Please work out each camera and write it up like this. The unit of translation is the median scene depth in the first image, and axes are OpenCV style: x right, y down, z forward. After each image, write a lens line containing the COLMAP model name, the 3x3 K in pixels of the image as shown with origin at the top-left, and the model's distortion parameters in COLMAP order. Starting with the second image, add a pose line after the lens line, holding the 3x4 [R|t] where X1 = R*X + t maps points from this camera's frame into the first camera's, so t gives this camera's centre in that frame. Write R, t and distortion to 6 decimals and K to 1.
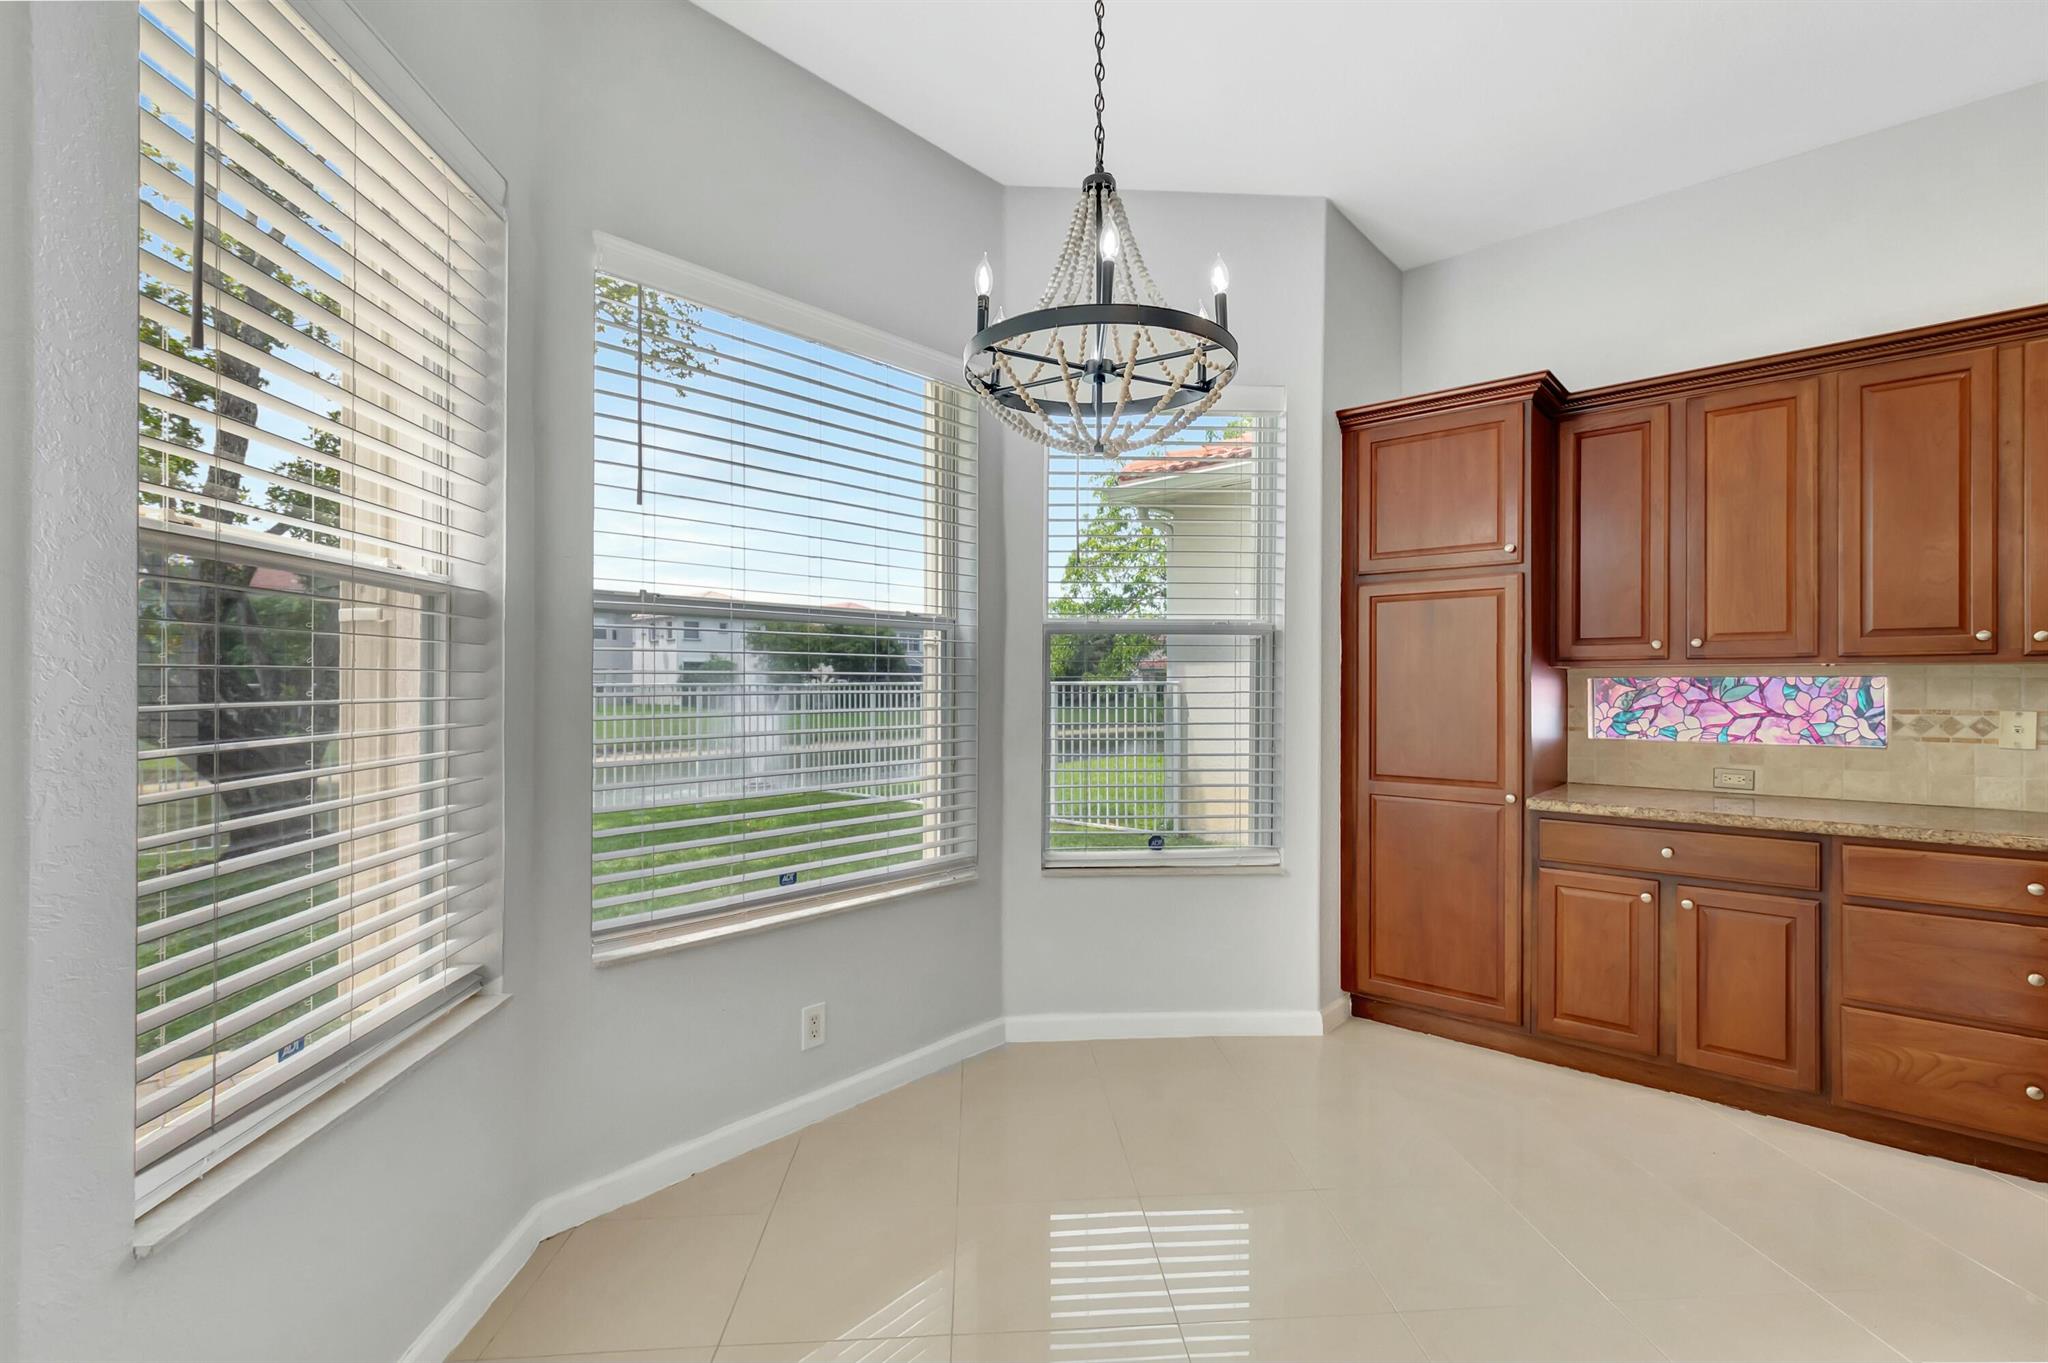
lens RADIAL K [[912.5, 0, 1024.2], [0, 912.5, 685.1], [0, 0, 1]] dist [-0.000820, -0.001265]
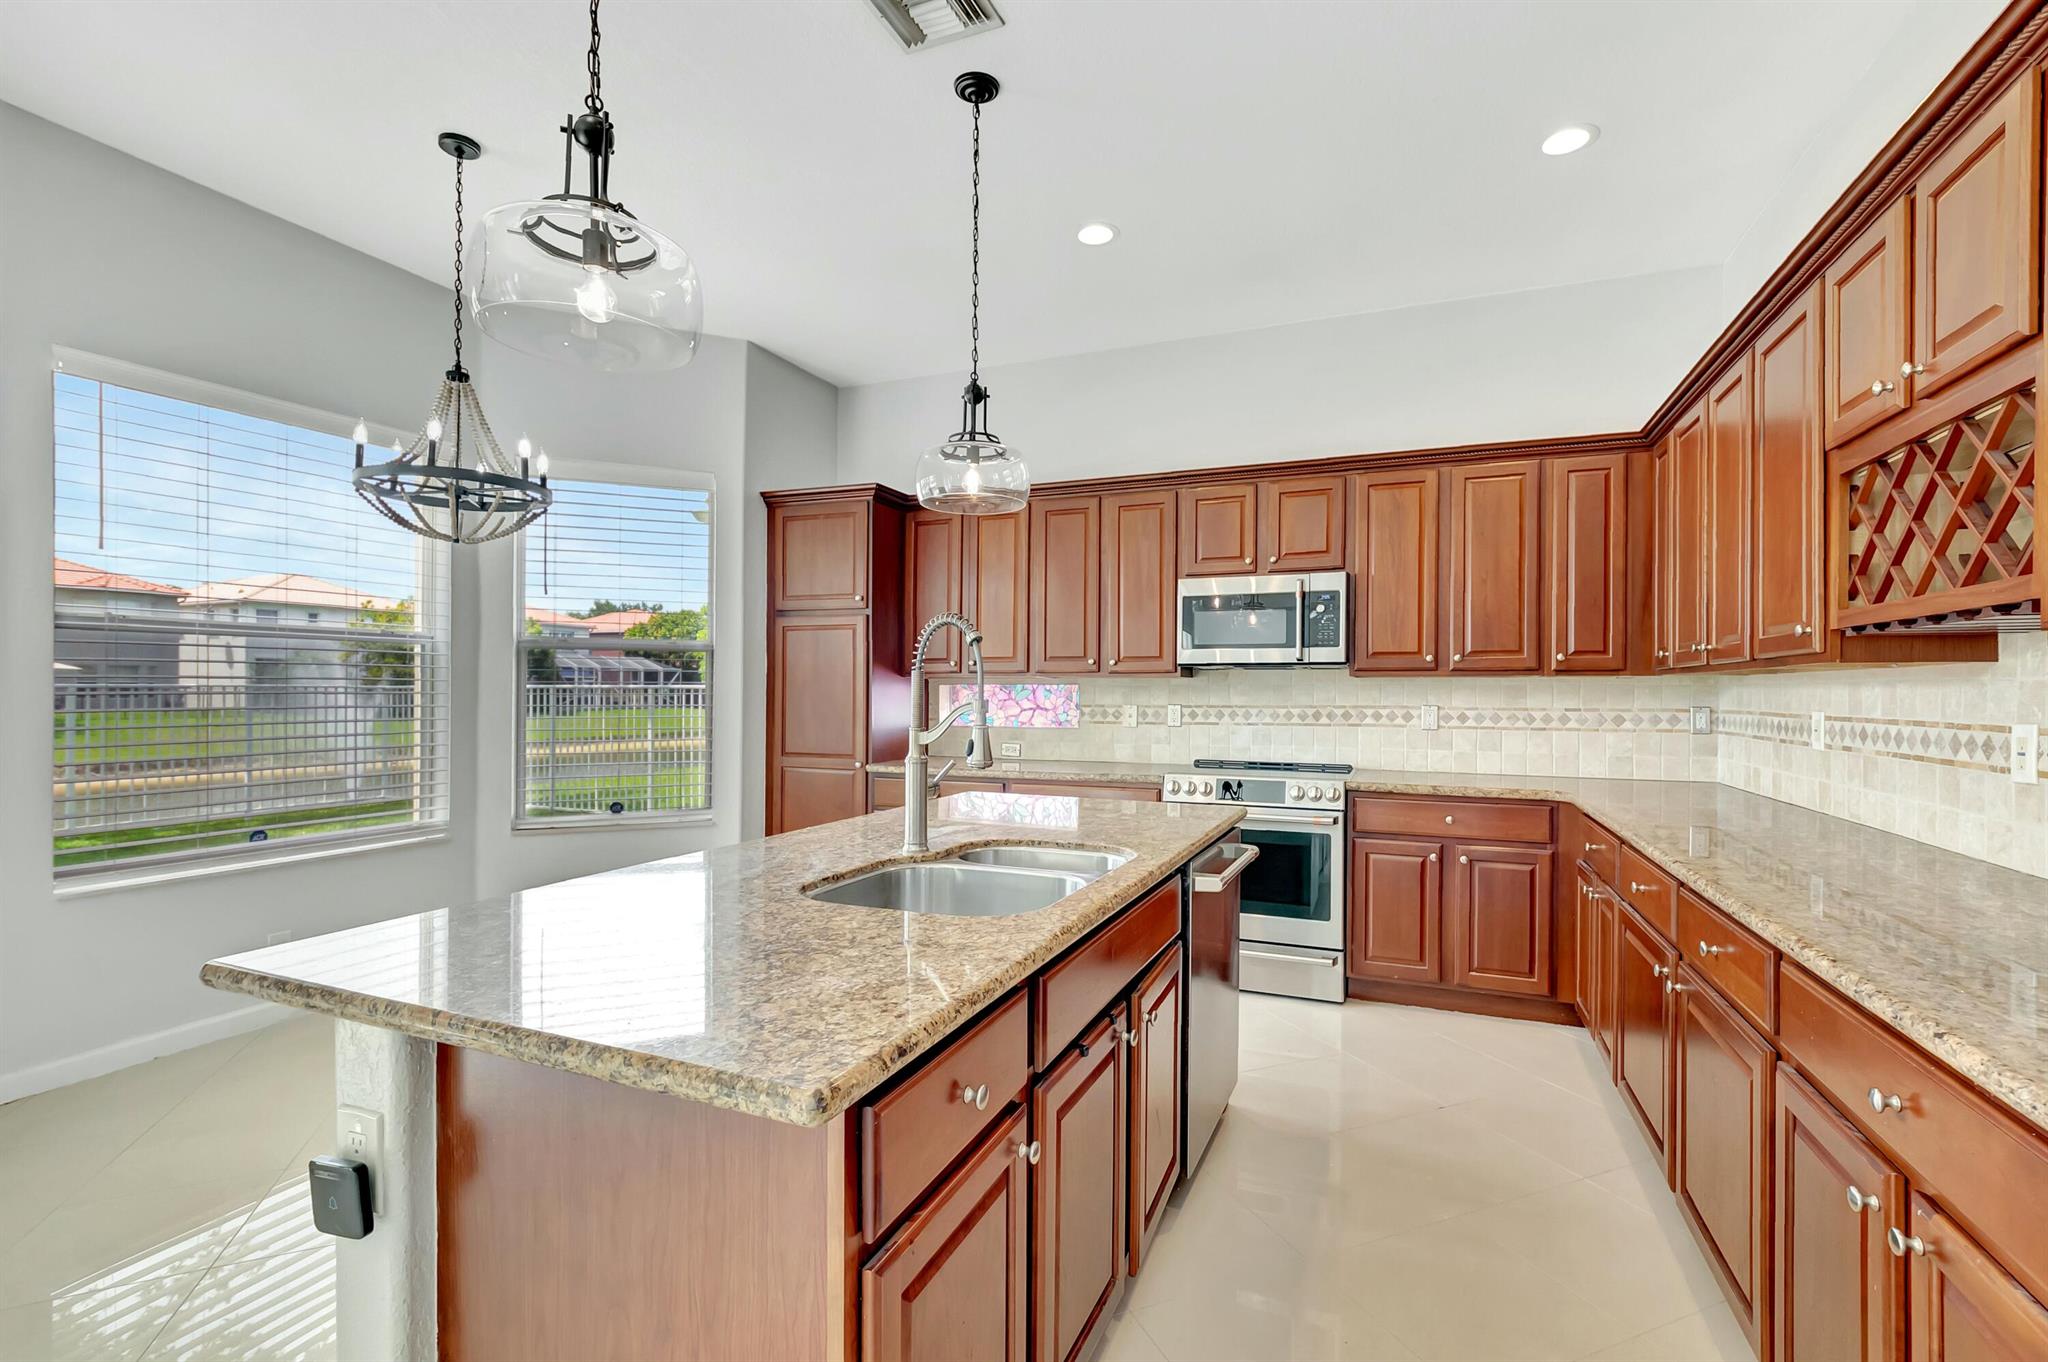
lens RADIAL K [[912.5, 0, 1024.2], [0, 912.5, 684.6], [0, 0, 1]] dist [-0.000820, -0.001265]
pose [[0.943592, 0.005235, 0.331070, 0.289474], [-0.003576, 0.999978, -0.005621, -0.000543], [-0.331092, 0.004120, 0.943590, -0.495283]]
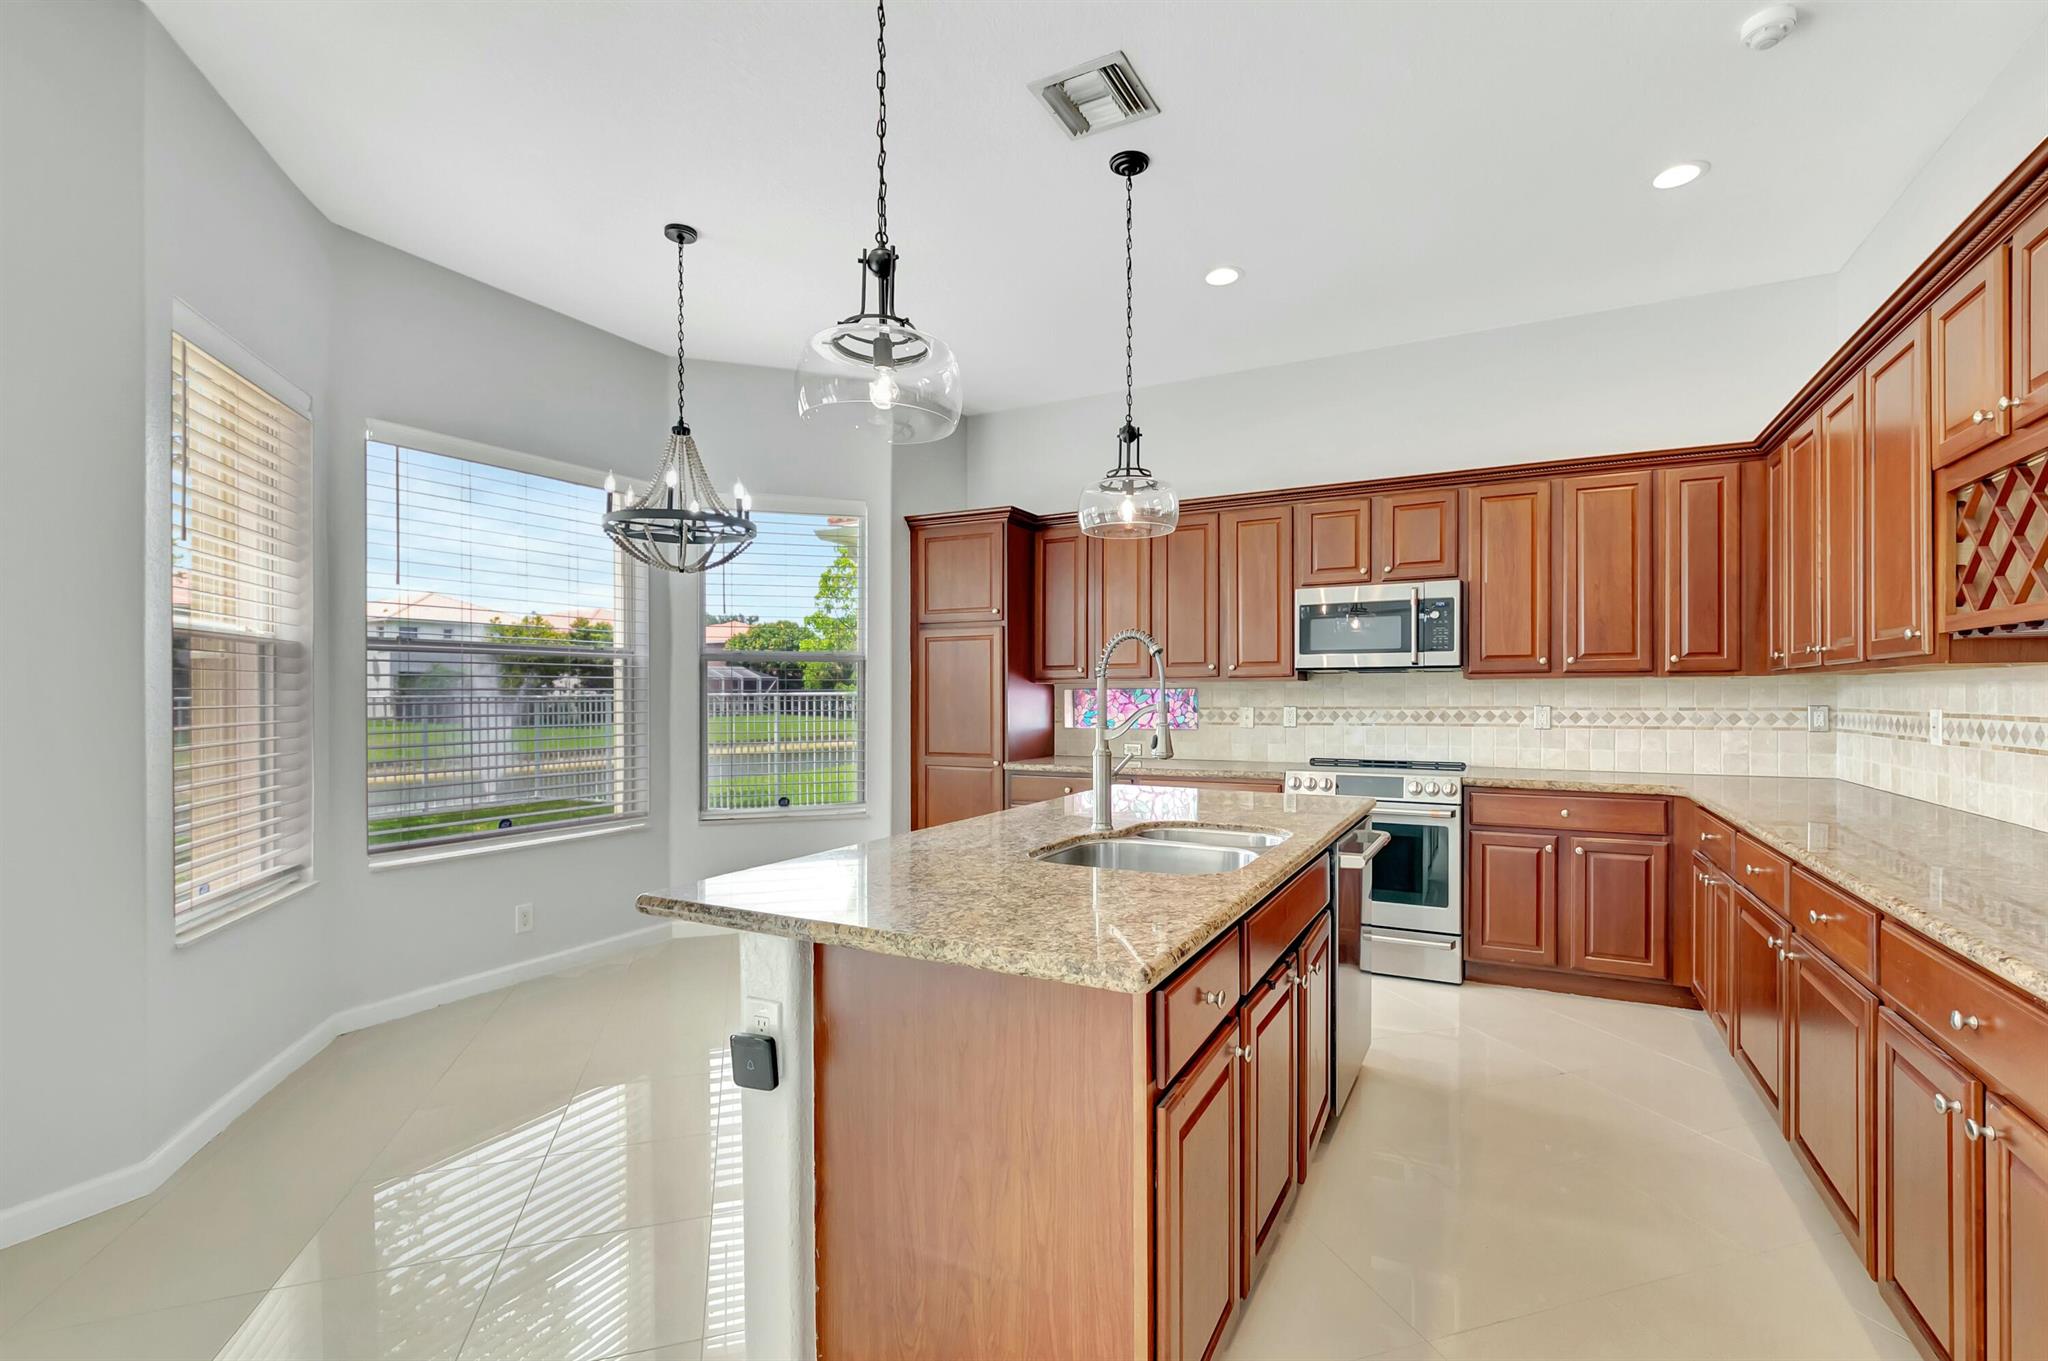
lens RADIAL K [[901.3, 0, 1027.7], [0, 901.3, 695.0], [0, 0, 1]] dist [-0.001102, 0.000222]
pose [[0.969080, -0.003707, 0.246720, 0.184971], [0.003811, 0.999993, 0.000058, 0.000391], [-0.246718, 0.000884, 0.969087, -0.577276]]
